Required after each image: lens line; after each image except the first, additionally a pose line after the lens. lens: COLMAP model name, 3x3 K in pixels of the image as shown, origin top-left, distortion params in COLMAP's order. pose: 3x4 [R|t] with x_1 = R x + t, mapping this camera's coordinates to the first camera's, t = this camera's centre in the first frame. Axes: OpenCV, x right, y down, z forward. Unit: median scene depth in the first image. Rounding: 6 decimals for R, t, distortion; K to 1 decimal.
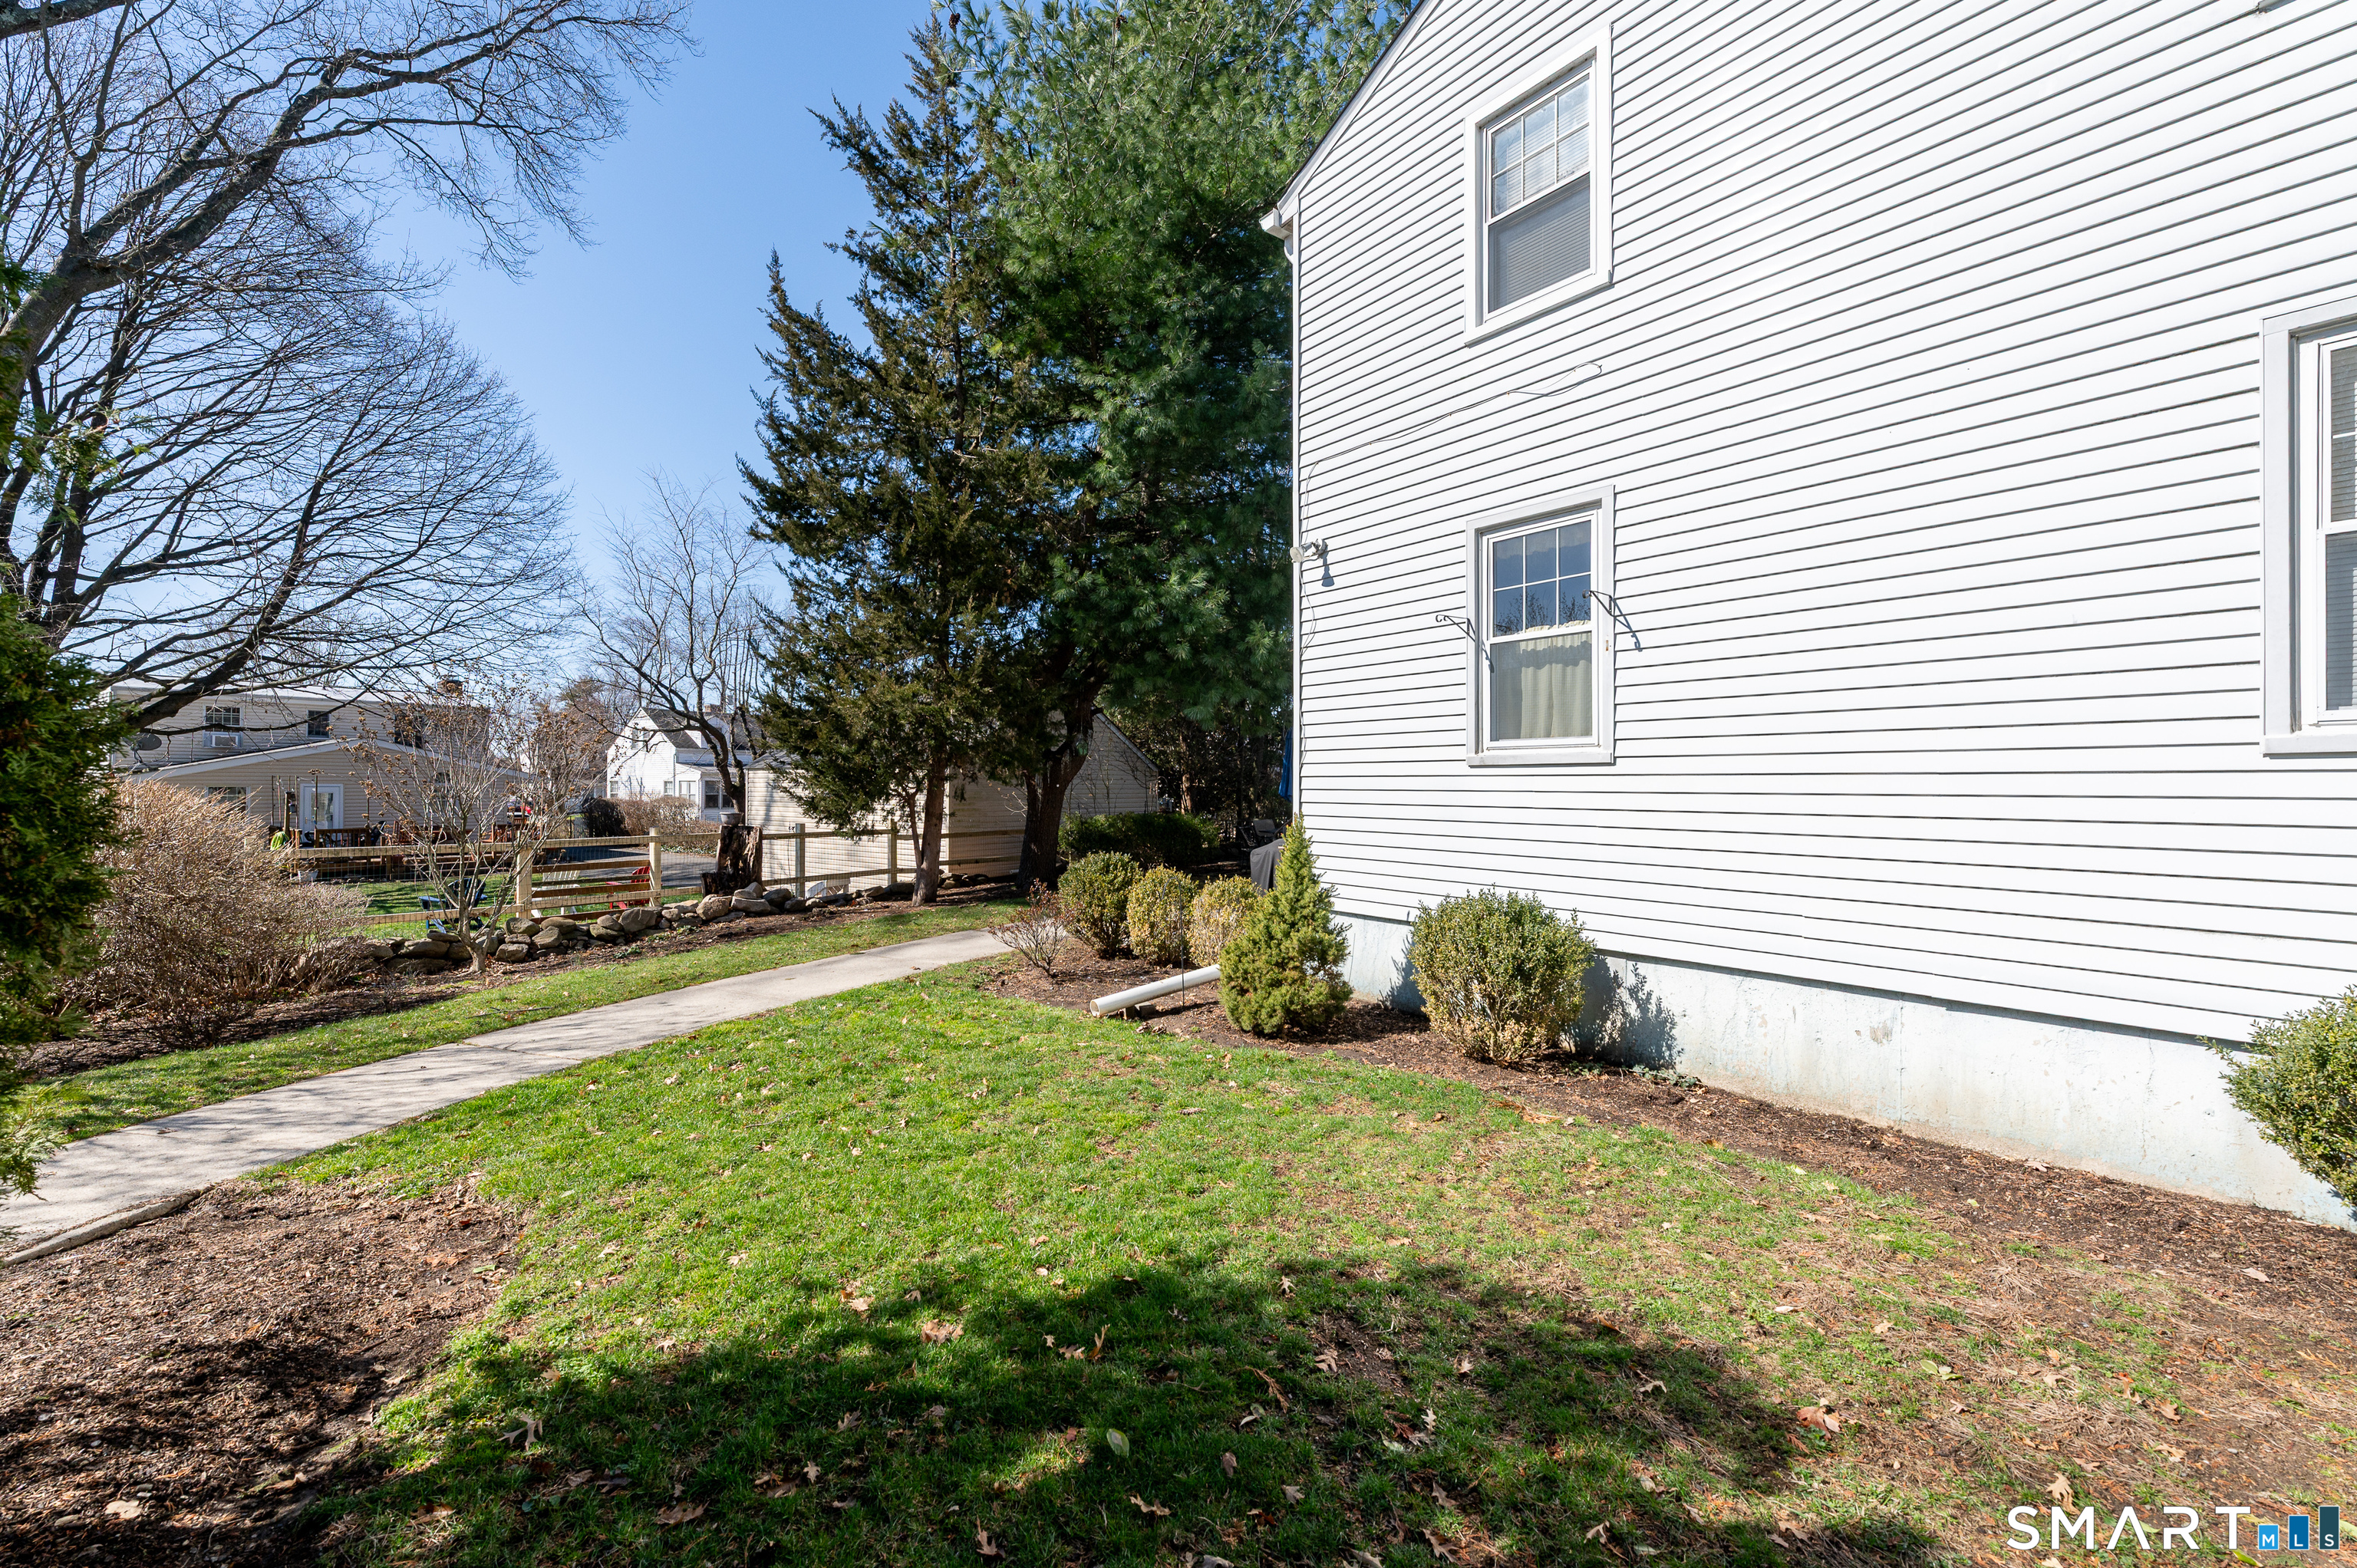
lens RADIAL K [[984.1, 0, 1175.5], [0, 984.1, 780.7], [0, 0, 1]] dist [-0.000153, -0.000350]
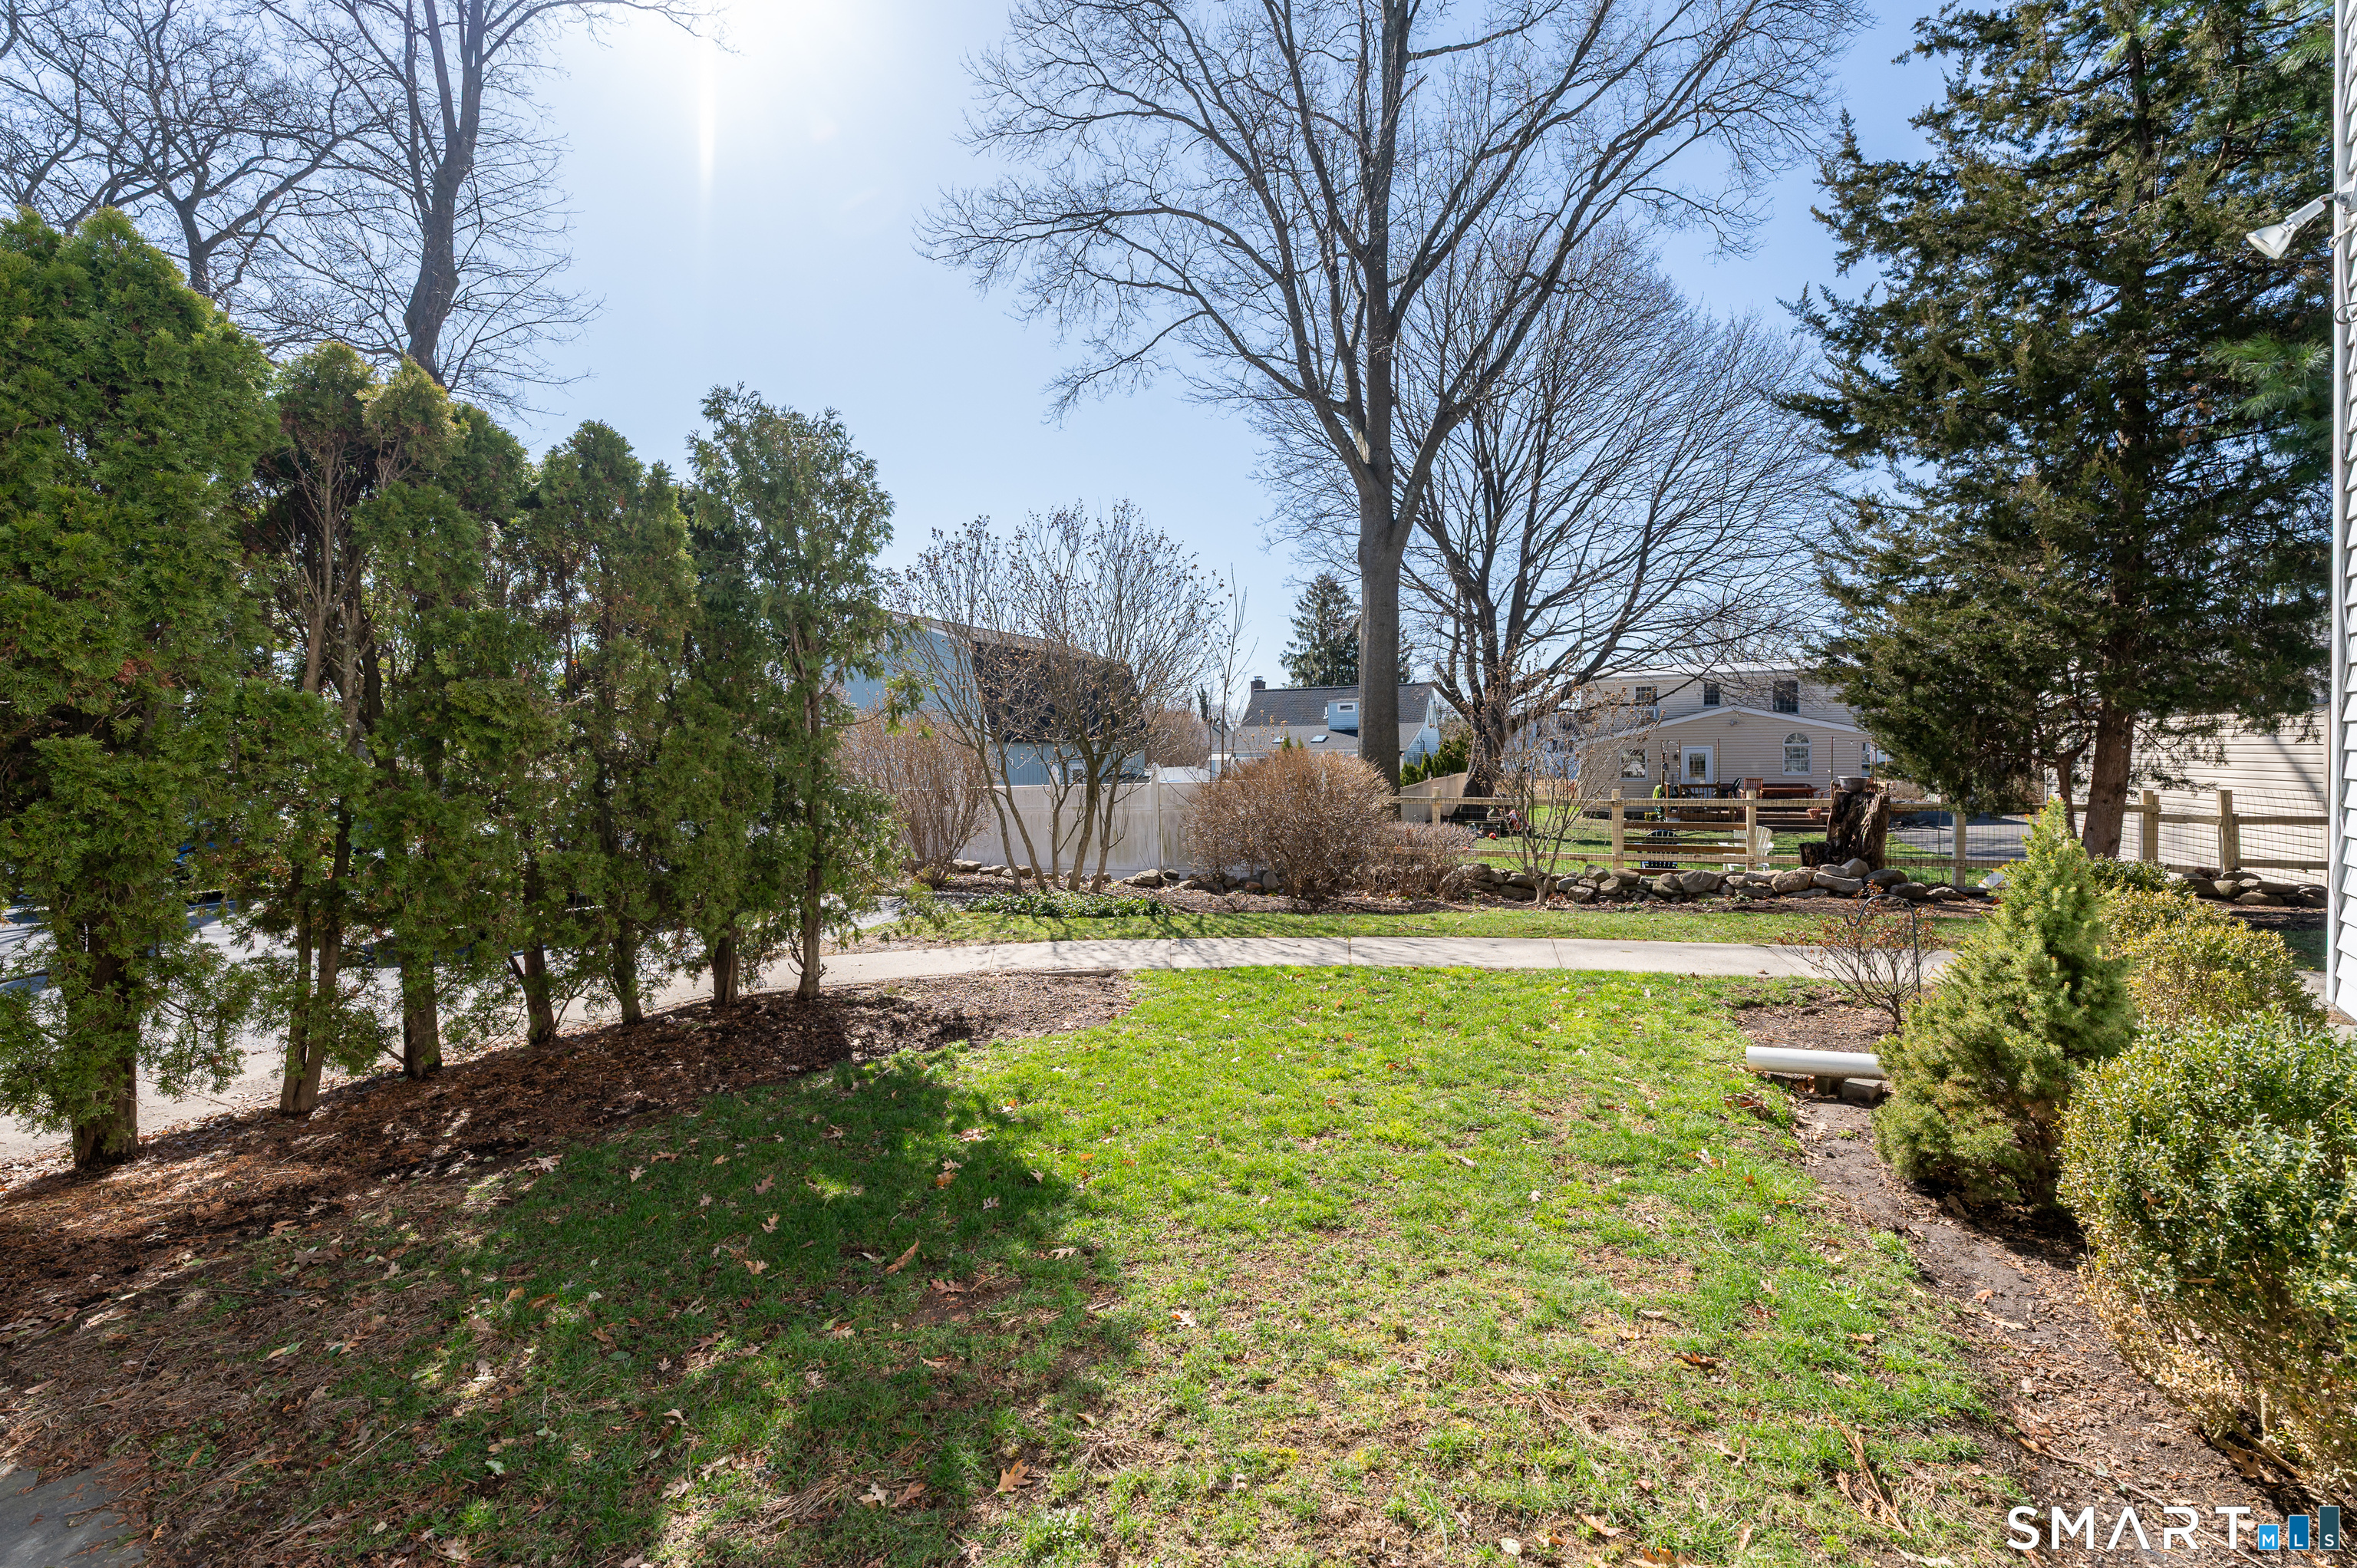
lens RADIAL K [[984.1, 0, 1175.5], [0, 984.1, 780.7], [0, 0, 1]] dist [-0.000153, -0.000350]
pose [[0.183004, 0.022213, -0.982861, 0.653874], [0.023486, 0.999361, 0.026959, -0.004262], [0.982832, -0.028017, 0.182366, 0.541773]]
